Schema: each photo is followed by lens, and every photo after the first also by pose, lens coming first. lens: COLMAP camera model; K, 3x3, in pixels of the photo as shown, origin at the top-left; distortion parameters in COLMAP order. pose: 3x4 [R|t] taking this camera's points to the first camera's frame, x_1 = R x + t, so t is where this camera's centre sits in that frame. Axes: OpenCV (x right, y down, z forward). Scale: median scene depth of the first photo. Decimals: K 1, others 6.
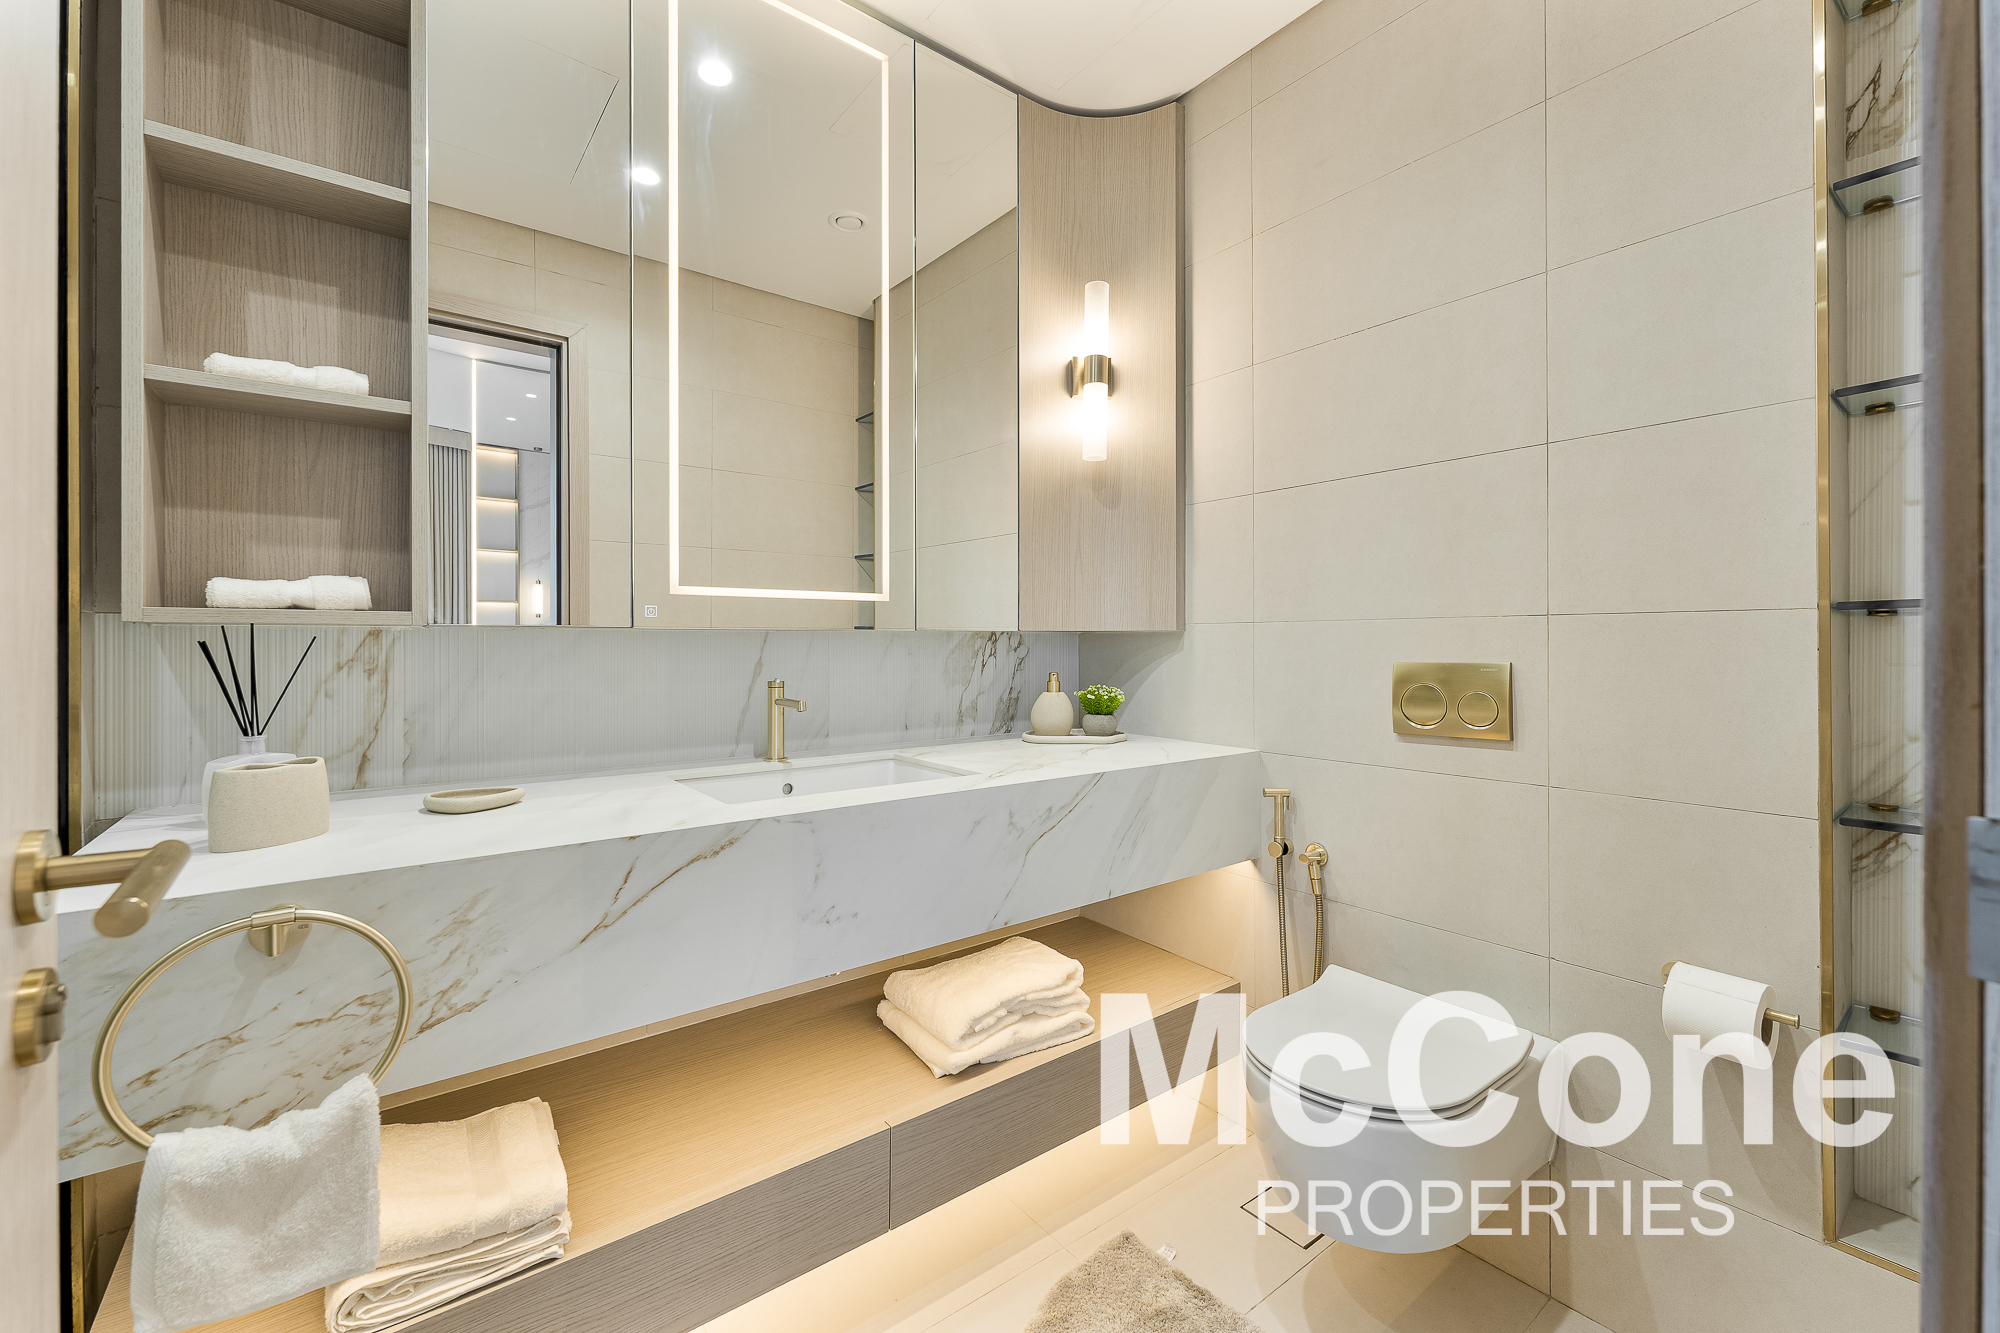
lens RADIAL K [[813.1, 0, 1004.5], [0, 813.1, 661.7], [0, 0, 1]] dist [0.000830, -0.000991]
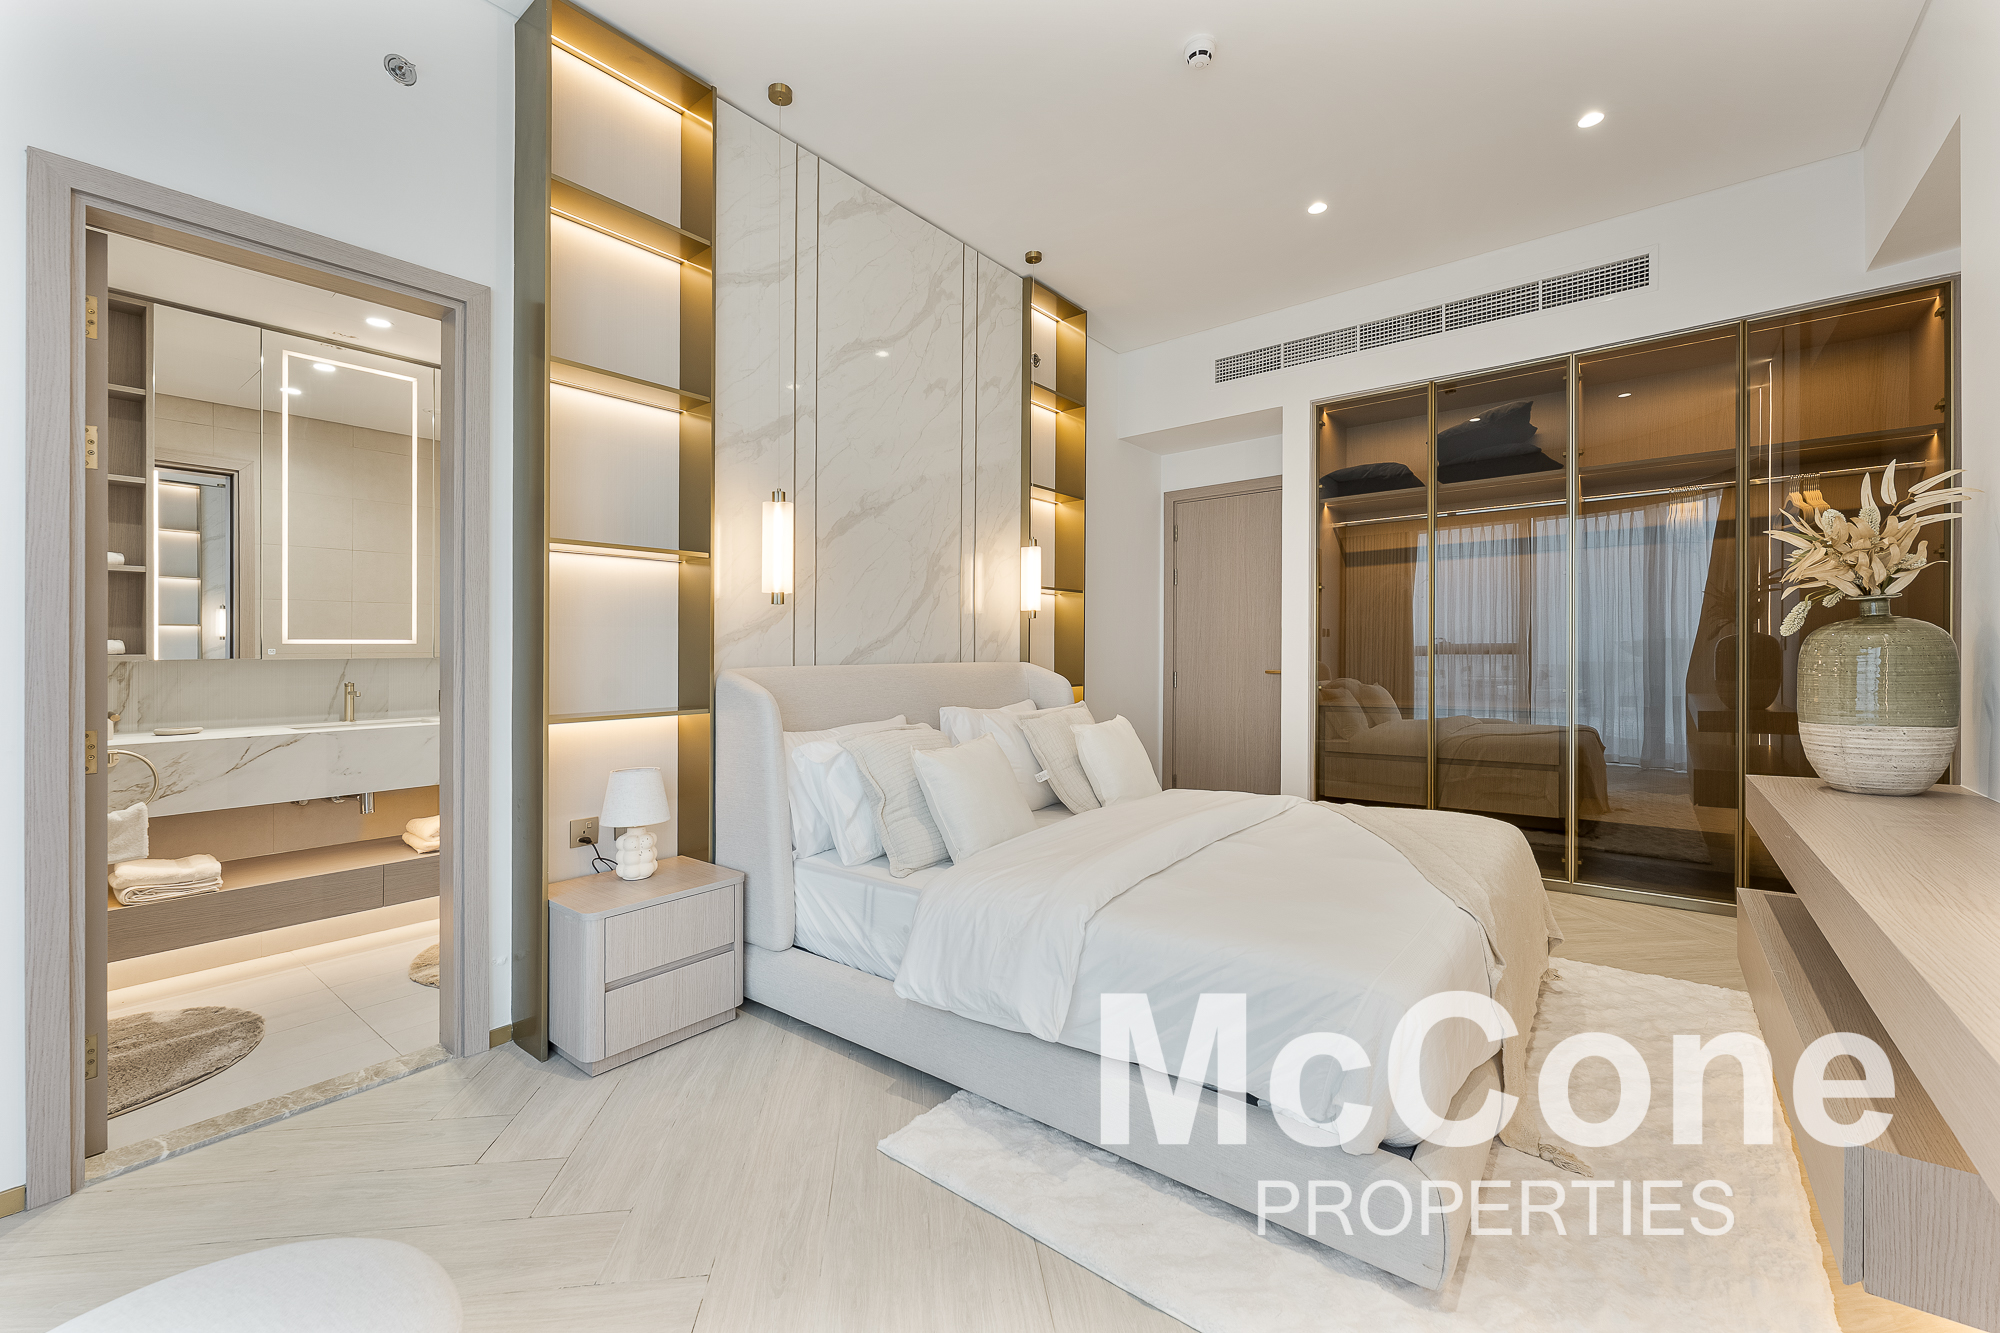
lens RADIAL K [[813.1, 0, 1001.1], [0, 813.1, 654.0], [0, 0, 1]] dist [0.000830, -0.000991]
pose [[0.971604, -0.004376, 0.236573, 1.029429], [0.007357, 0.999904, -0.011718, -0.016745], [-0.236499, 0.013126, 0.971543, -1.718597]]
